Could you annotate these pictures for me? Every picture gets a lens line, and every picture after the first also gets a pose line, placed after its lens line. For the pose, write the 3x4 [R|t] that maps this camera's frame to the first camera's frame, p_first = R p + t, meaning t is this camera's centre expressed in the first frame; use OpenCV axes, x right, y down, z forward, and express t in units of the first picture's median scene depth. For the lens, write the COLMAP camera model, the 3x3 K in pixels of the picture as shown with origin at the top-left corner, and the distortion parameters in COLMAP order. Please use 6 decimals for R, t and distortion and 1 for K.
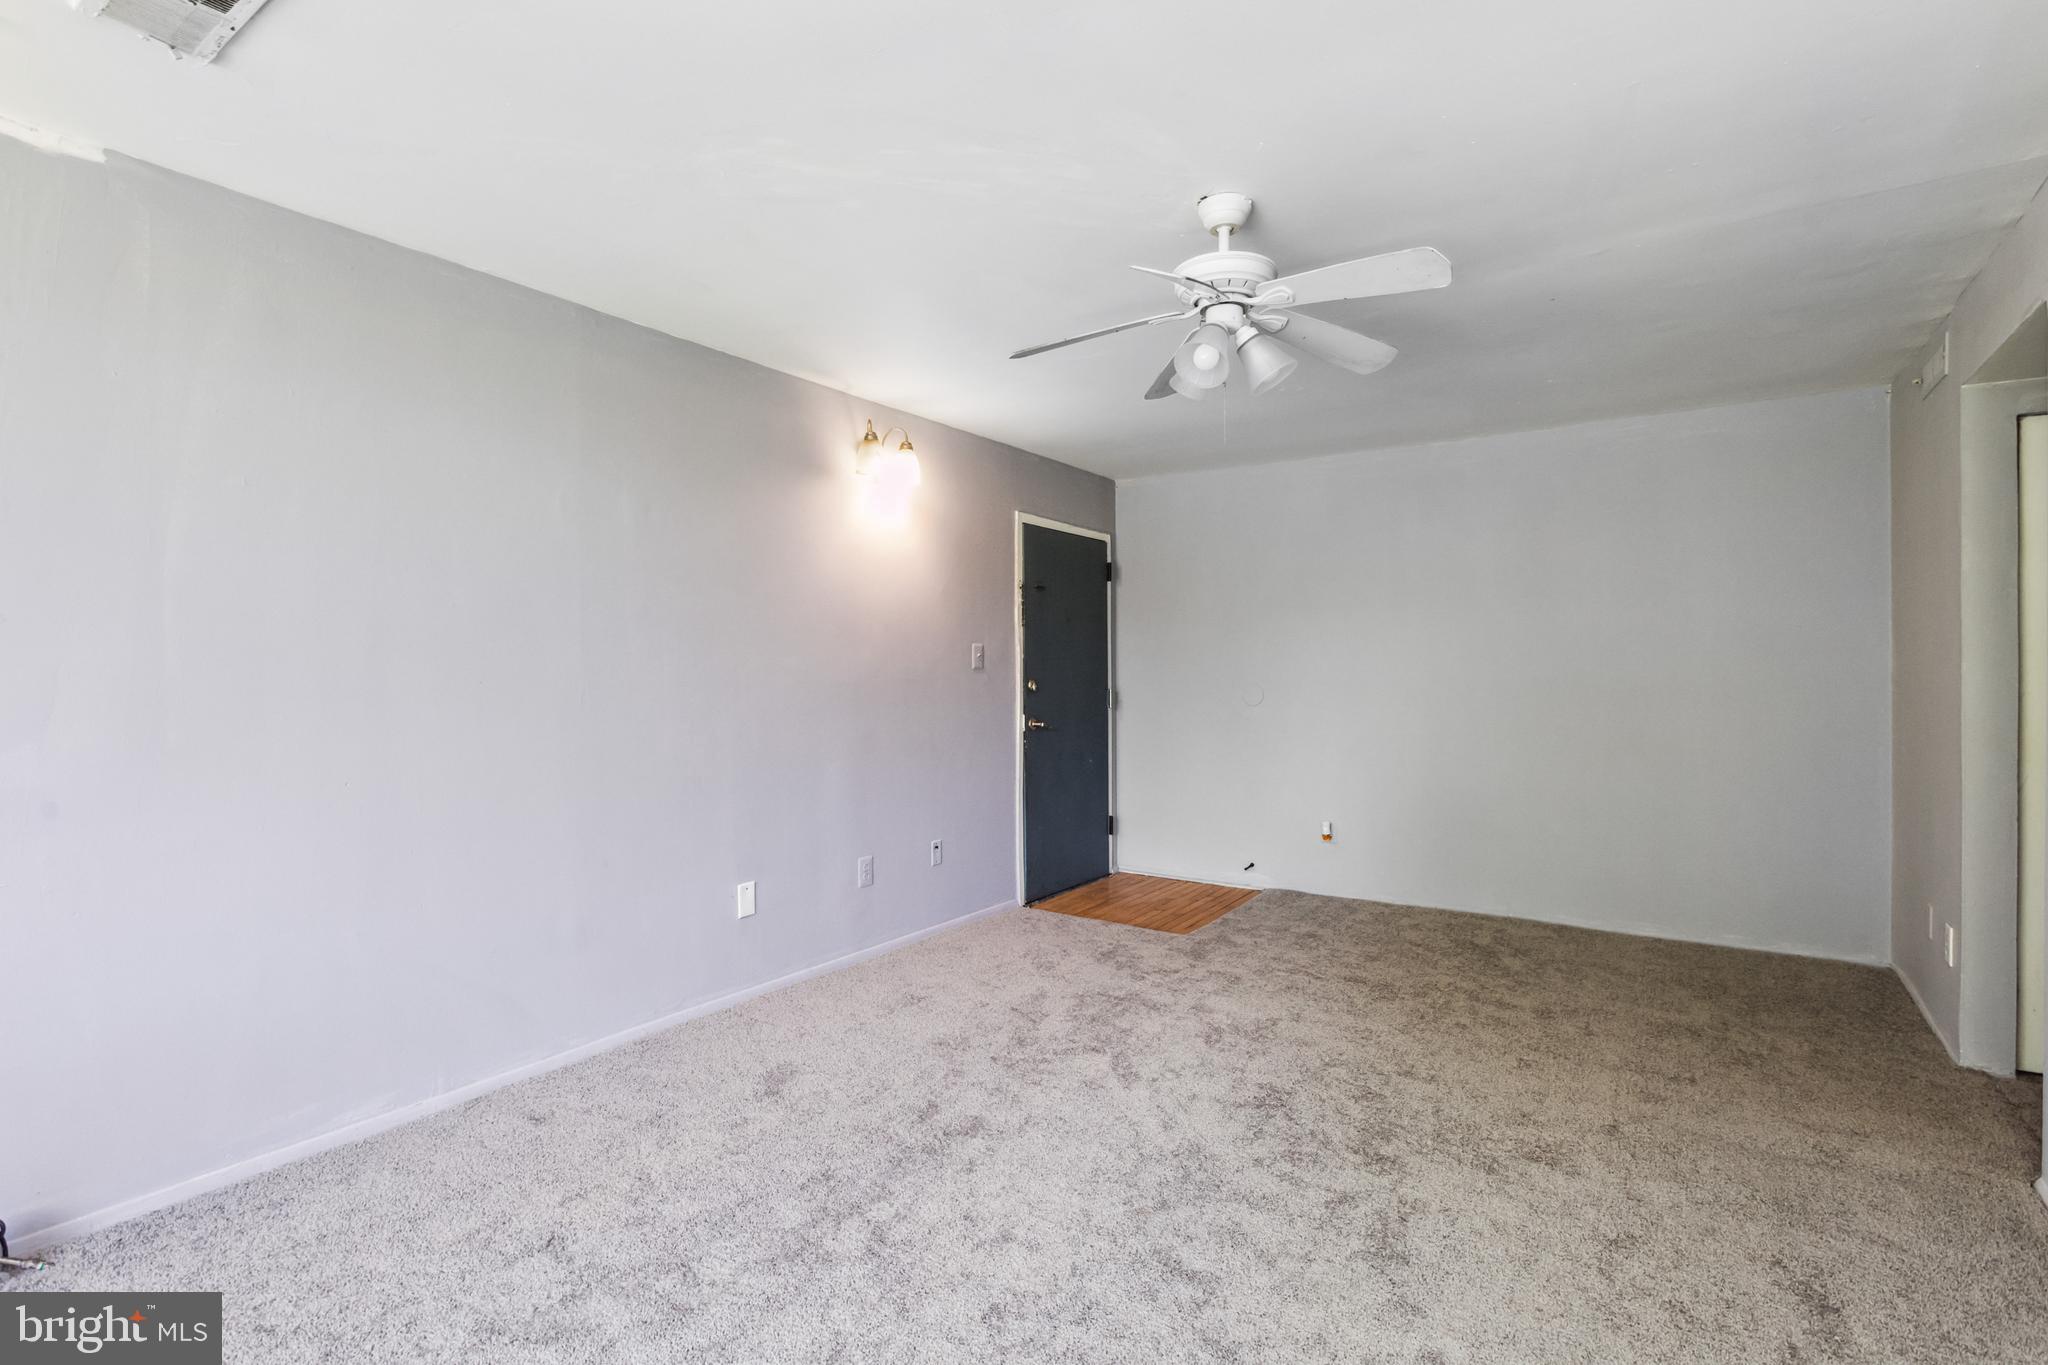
lens RADIAL K [[987.4, 0, 1027.9], [0, 987.4, 687.7], [0, 0, 1]] dist [0.031433, 0.000165]
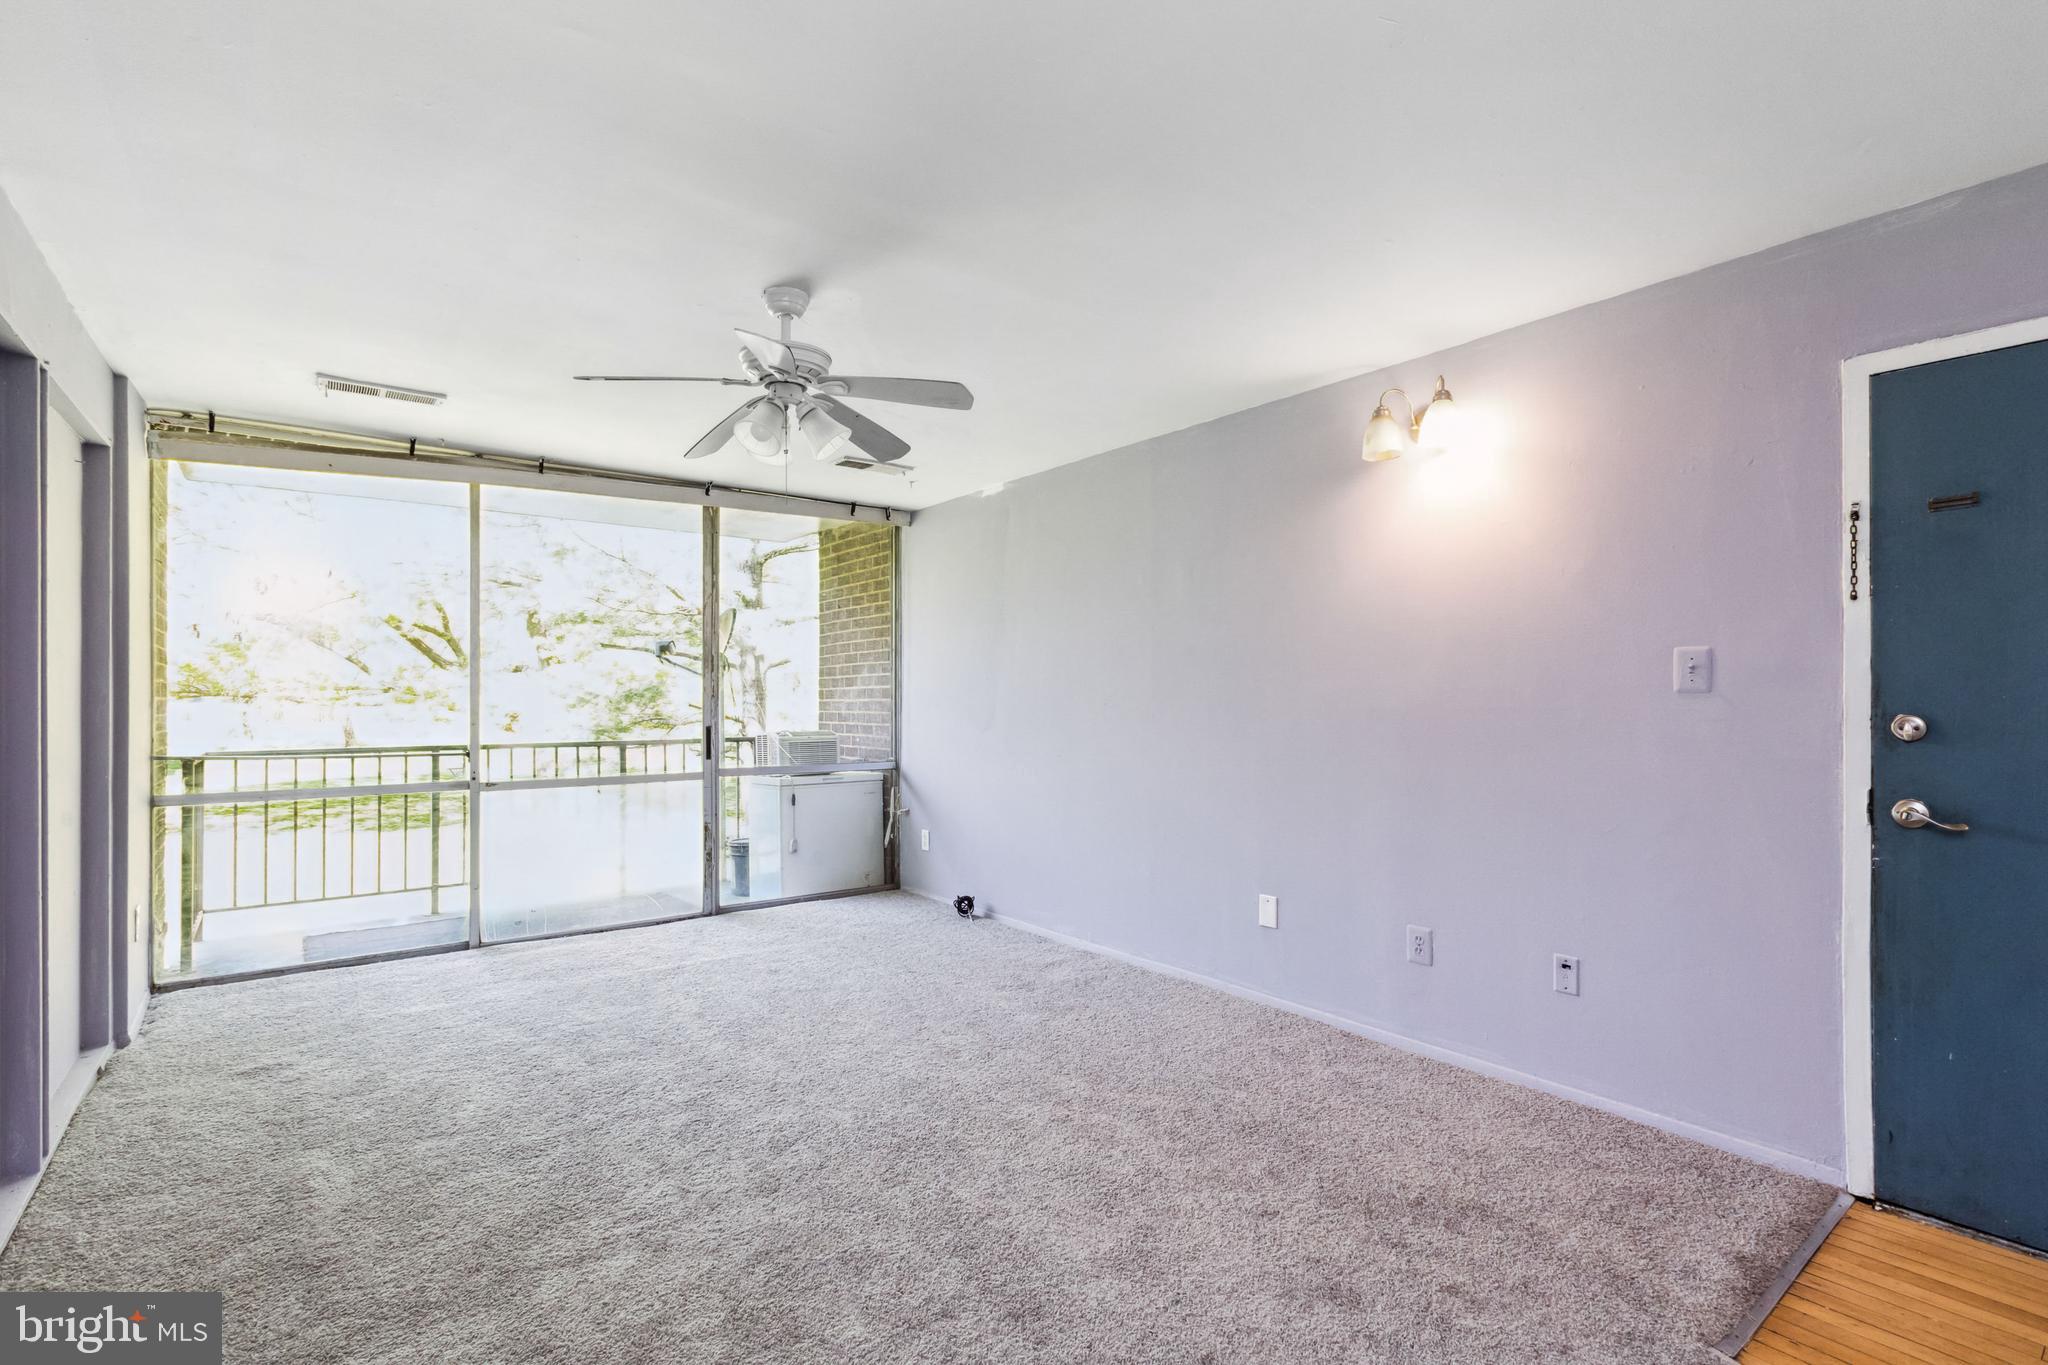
lens RADIAL K [[943.0, 0, 1039.0], [0, 943.0, 713.2], [0, 0, 1]] dist [-0.004614, -0.000211]
pose [[-0.297888, 0.021775, -0.954352, 0.647228], [-0.008021, 0.999647, 0.025312, -0.018477], [0.954567, 0.015195, -0.297608, 0.922212]]
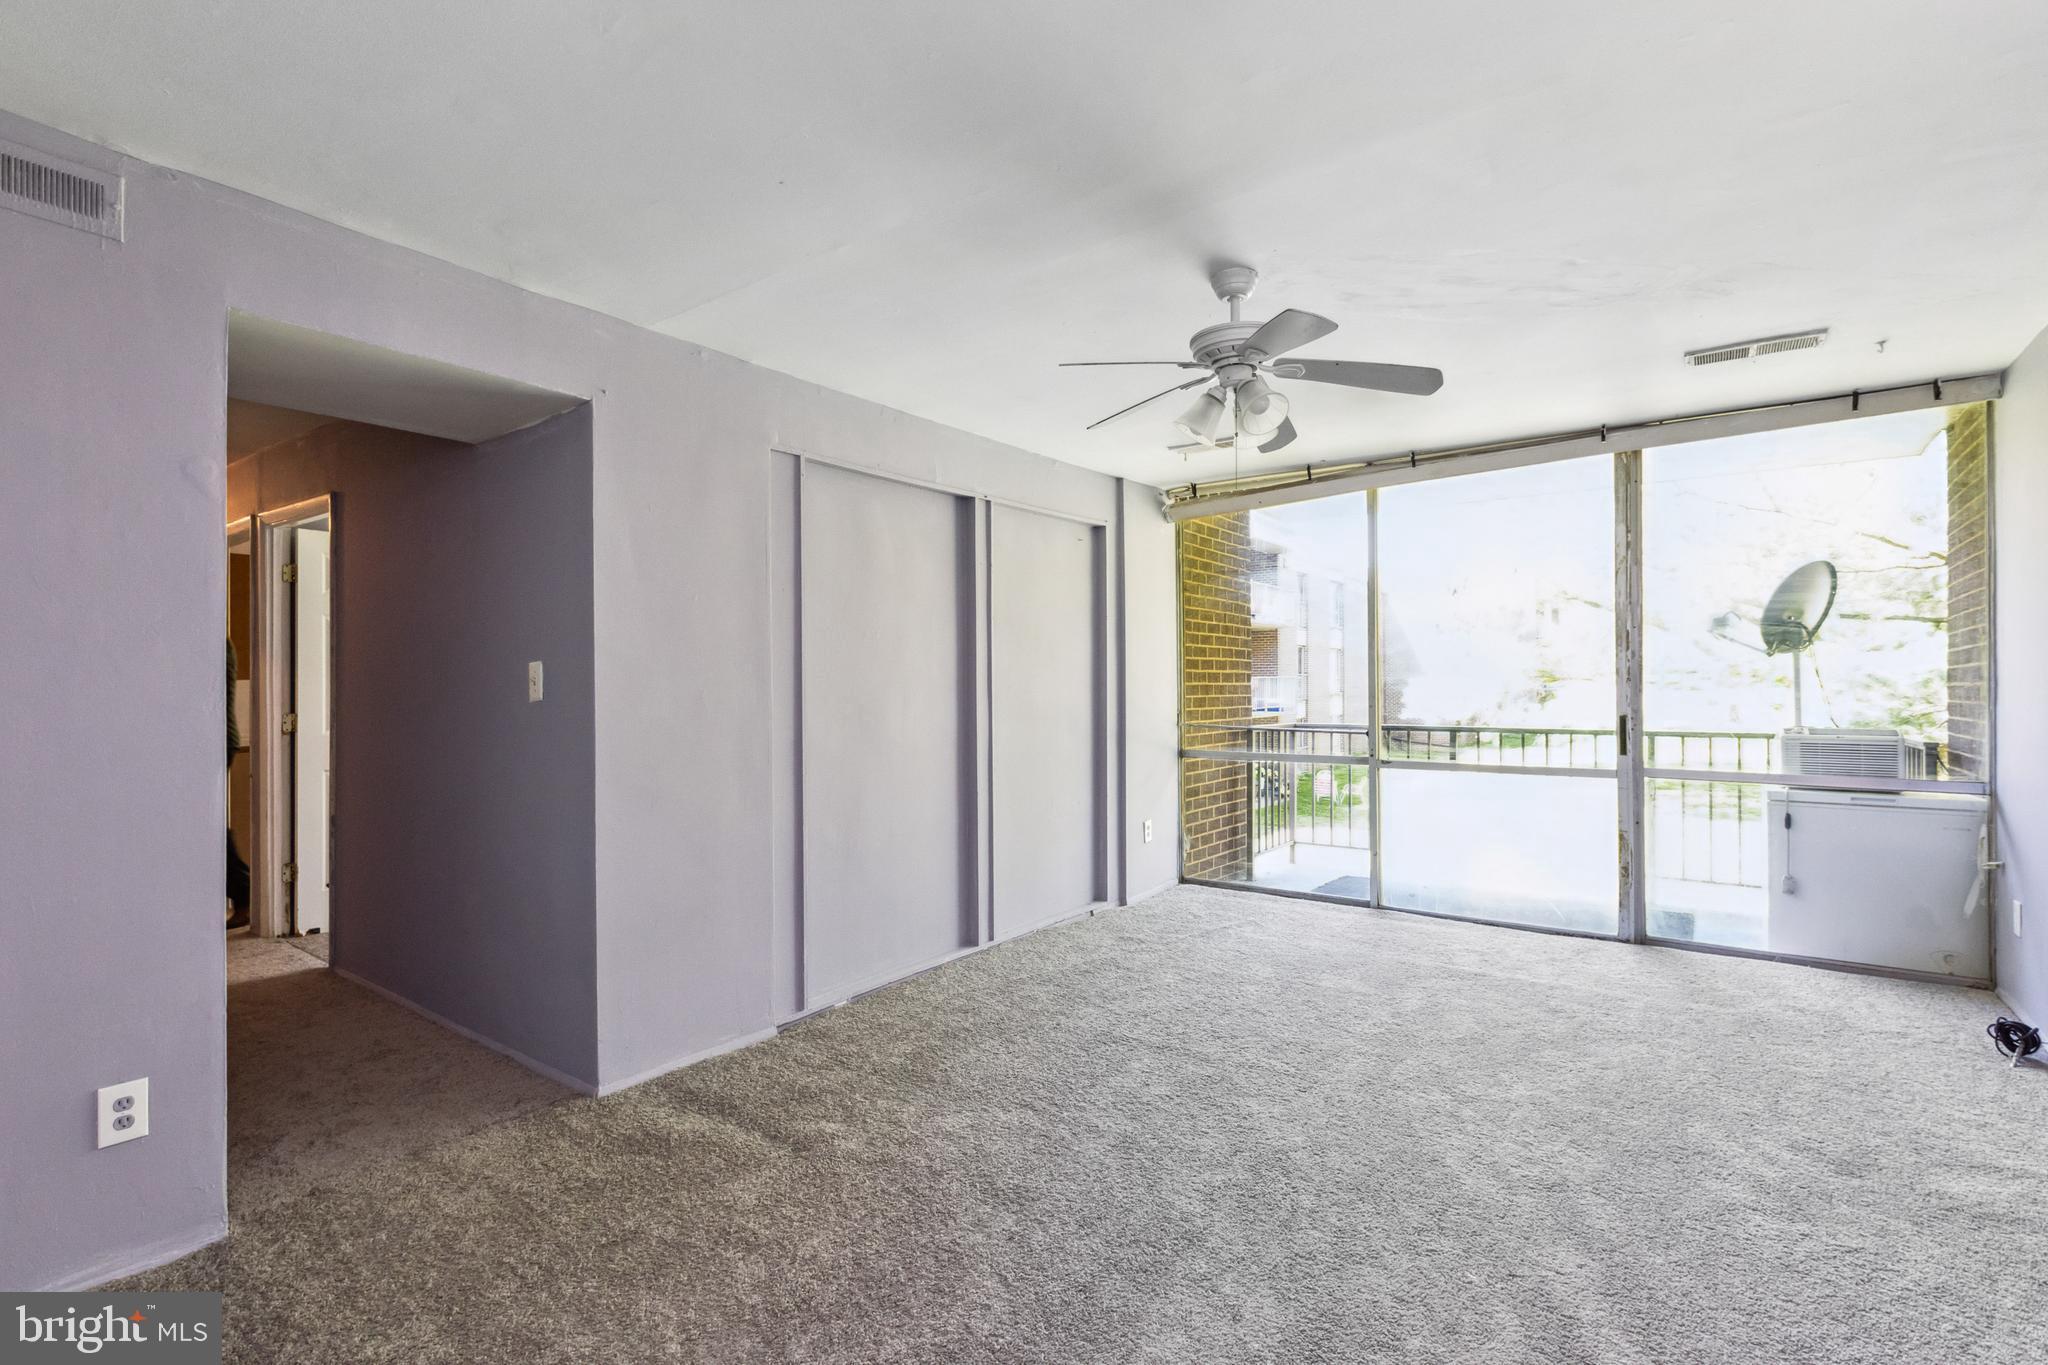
lens RADIAL K [[957.9, 0, 1026.4], [0, 957.9, 707.9], [0, 0, 1]] dist [0.000113, -0.000122]
pose [[-0.999549, 0.010605, 0.028110, 0.221251], [0.011573, 0.999338, 0.034495, -0.018985], [-0.027725, 0.034805, -0.999009, 1.209917]]
